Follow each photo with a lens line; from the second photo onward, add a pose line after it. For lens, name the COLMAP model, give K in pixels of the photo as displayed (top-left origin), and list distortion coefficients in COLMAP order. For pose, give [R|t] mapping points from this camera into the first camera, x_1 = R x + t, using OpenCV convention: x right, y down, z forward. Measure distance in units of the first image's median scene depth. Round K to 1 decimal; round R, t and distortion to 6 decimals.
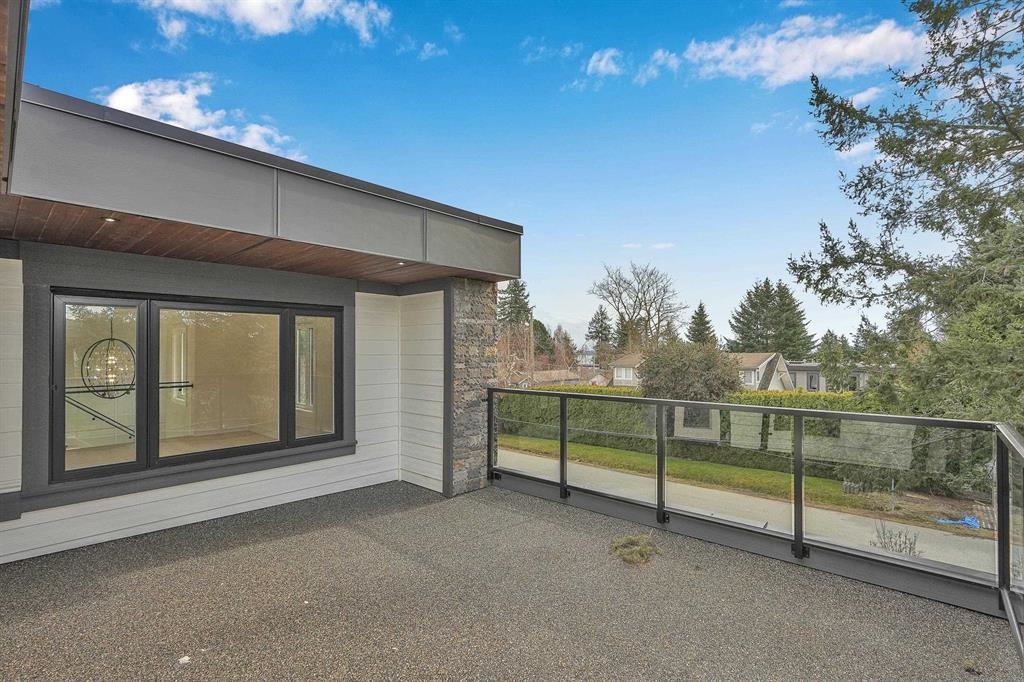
lens RADIAL K [[461.4, 0, 511.1], [0, 461.4, 346.2], [0, 0, 1]] dist [-0.001835, -0.000038]
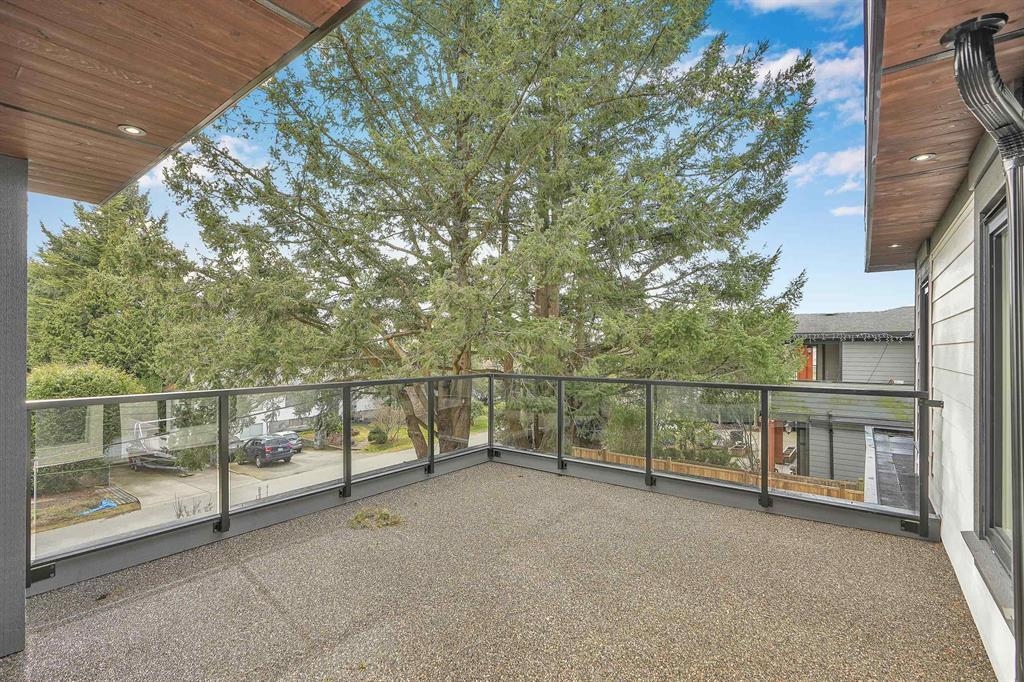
lens RADIAL K [[461.4, 0, 511.1], [0, 461.4, 346.2], [0, 0, 1]] dist [-0.001835, -0.000038]
pose [[-0.073470, 0.007513, 0.997269, -0.151200], [-0.009555, 0.999920, -0.008237, 0.016412], [-0.997252, -0.010134, -0.073392, 0.161233]]
